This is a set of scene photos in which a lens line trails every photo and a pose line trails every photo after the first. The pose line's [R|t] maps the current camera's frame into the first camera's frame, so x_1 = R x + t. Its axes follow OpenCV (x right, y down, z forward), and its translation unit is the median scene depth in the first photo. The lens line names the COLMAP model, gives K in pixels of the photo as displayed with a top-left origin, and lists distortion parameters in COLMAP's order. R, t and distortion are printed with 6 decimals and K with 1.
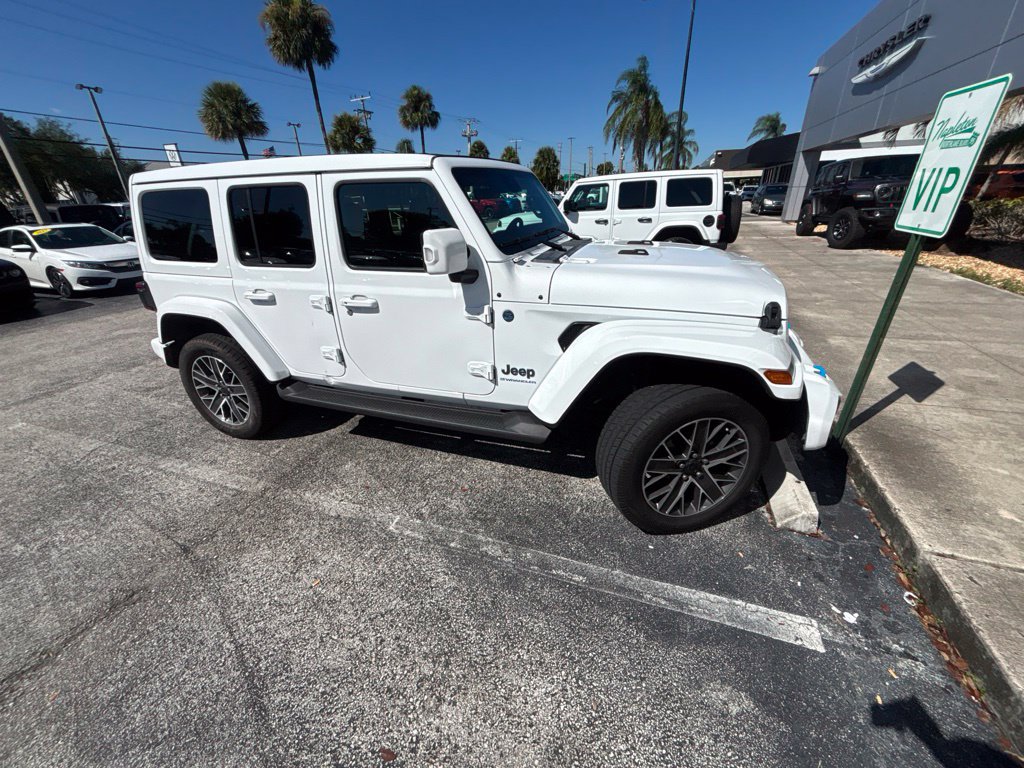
lens RADIAL K [[409.5, 0, 510.2], [0, 409.5, 386.2], [0, 0, 1]] dist [0.002187, -0.000593]
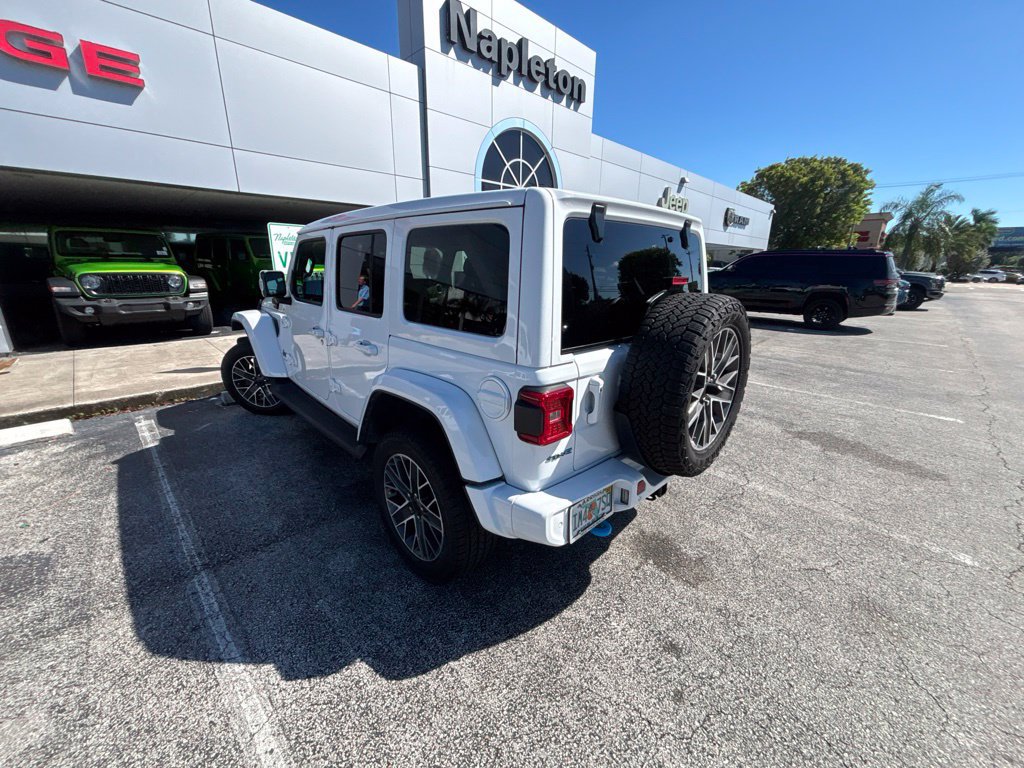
lens RADIAL K [[409.5, 0, 510.7], [0, 409.5, 384.7], [0, 0, 1]] dist [0.002187, -0.000593]
pose [[-0.906479, -0.100382, 0.410146, -1.066792], [0.194748, 0.762461, 0.617030, -0.949643], [-0.374659, 0.639200, -0.671606, 2.149879]]
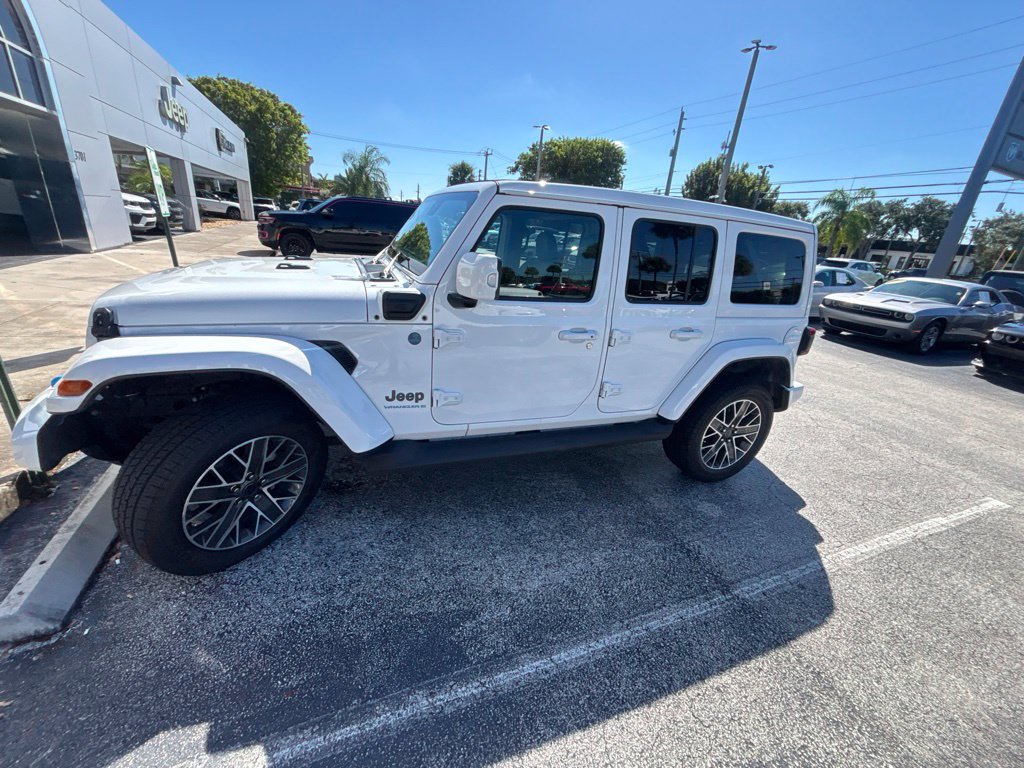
lens RADIAL K [[409.5, 0, 508.9], [0, 409.5, 386.1], [0, 0, 1]] dist [0.002187, -0.000593]
pose [[-0.738076, 0.210540, -0.641027, 0.607580], [-0.349871, 0.692930, 0.630427, -0.902801], [0.576917, 0.689581, -0.437773, 1.878637]]
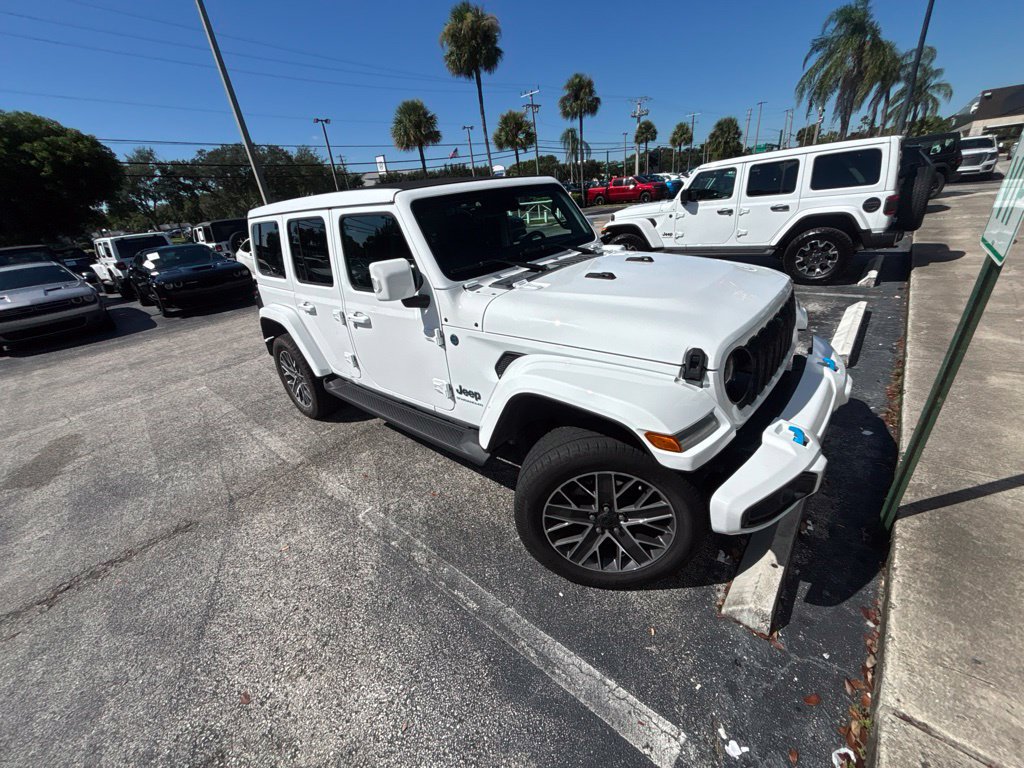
lens RADIAL K [[409.5, 0, 509.3], [0, 409.5, 385.5], [0, 0, 1]] dist [0.002187, -0.000593]
pose [[0.930574, 0.096741, -0.353090, 0.419002], [-0.087361, 0.995272, 0.042447, -0.094137], [0.355527, -0.008654, 0.934626, 0.063466]]
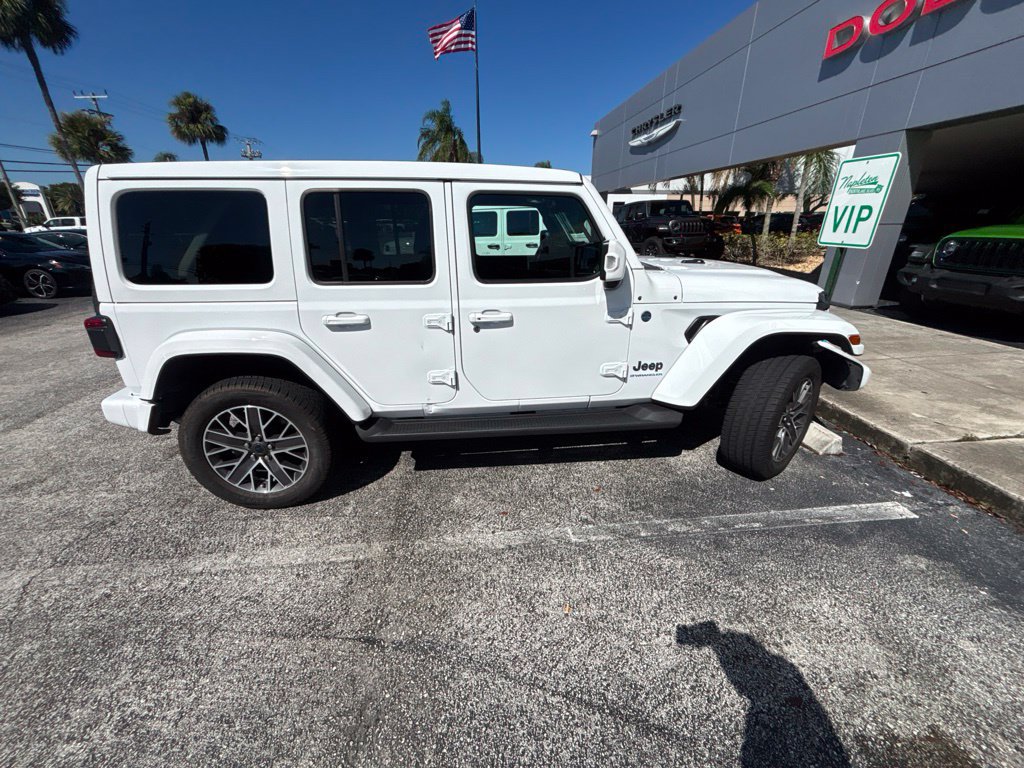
lens RADIAL K [[409.5, 0, 509.5], [0, 409.5, 386.4], [0, 0, 1]] dist [0.002187, -0.000593]
pose [[0.901364, -0.135455, 0.411333, -0.689812], [0.160802, 0.986604, -0.027473, -0.010807], [-0.402101, 0.090906, 0.911071, 0.121171]]
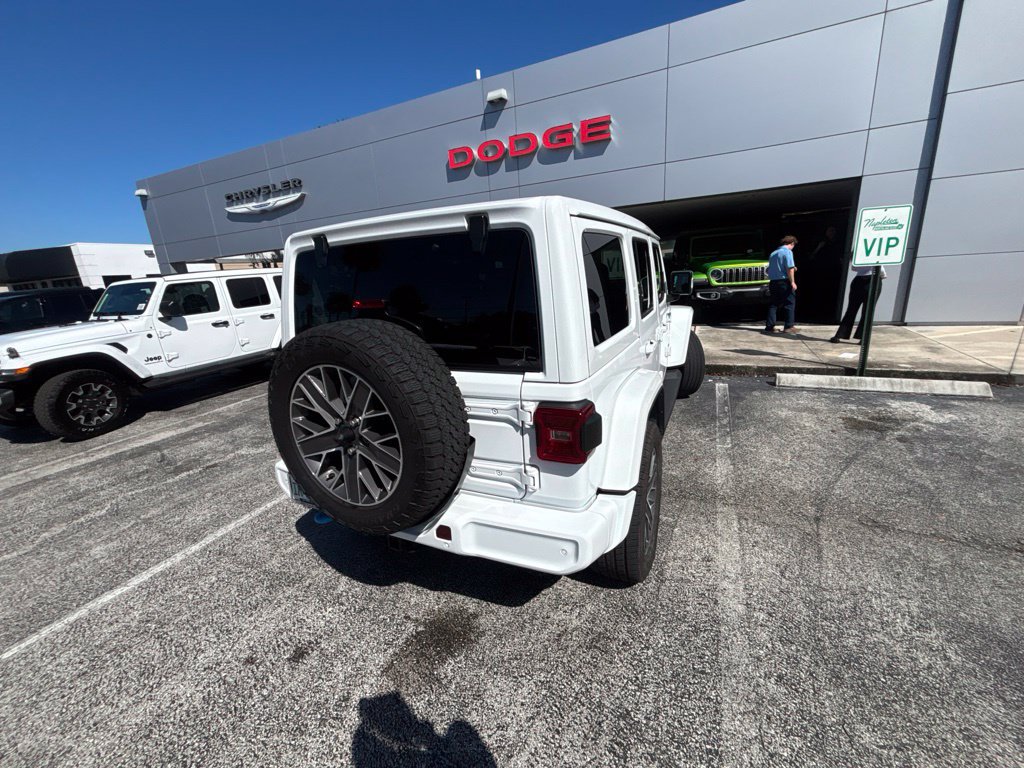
lens RADIAL K [[409.5, 0, 511.9], [0, 409.5, 387.7], [0, 0, 1]] dist [0.002187, -0.000593]
pose [[0.090869, -0.248859, 0.964267, -1.633145], [0.479313, 0.859673, 0.176697, -0.473715], [-0.872927, 0.446130, 0.197399, 1.166677]]
